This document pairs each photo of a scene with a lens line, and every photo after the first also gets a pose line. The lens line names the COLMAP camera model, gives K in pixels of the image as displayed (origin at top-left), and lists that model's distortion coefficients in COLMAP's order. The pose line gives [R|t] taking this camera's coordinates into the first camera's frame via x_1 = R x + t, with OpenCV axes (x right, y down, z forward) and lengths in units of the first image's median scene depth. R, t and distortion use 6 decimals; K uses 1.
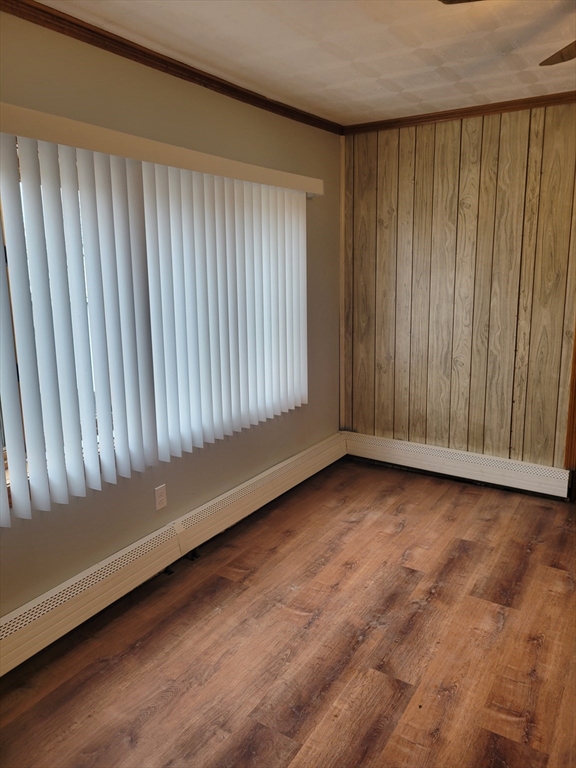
lens RADIAL K [[573.9, 0, 288.6], [0, 573.9, 373.3], [0, 0, 1]] dist [0.068647, -0.049566]
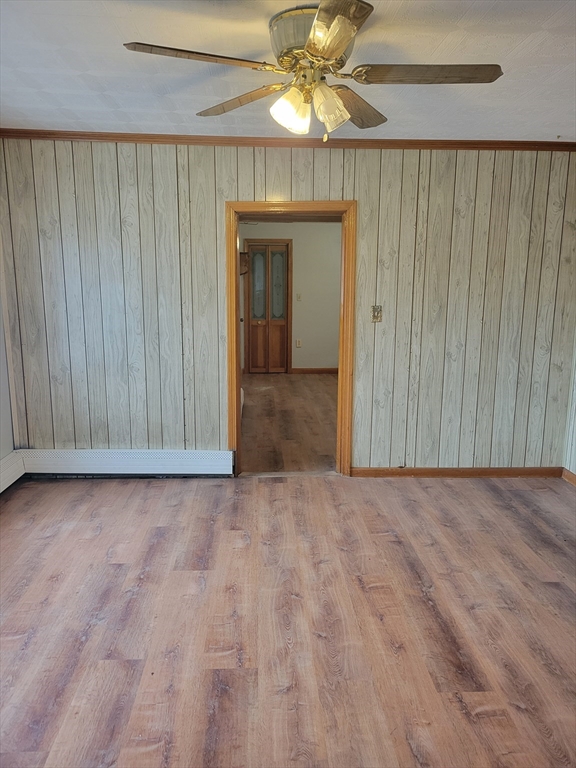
lens RADIAL K [[573.9, 0, 280.8], [0, 573.9, 384.3], [0, 0, 1]] dist [0.068647, -0.049566]
pose [[0.820029, -0.084527, 0.566045, -0.101072], [0.086466, 0.995978, 0.023466, 0.009836], [-0.565753, 0.029700, 0.824040, -0.045738]]
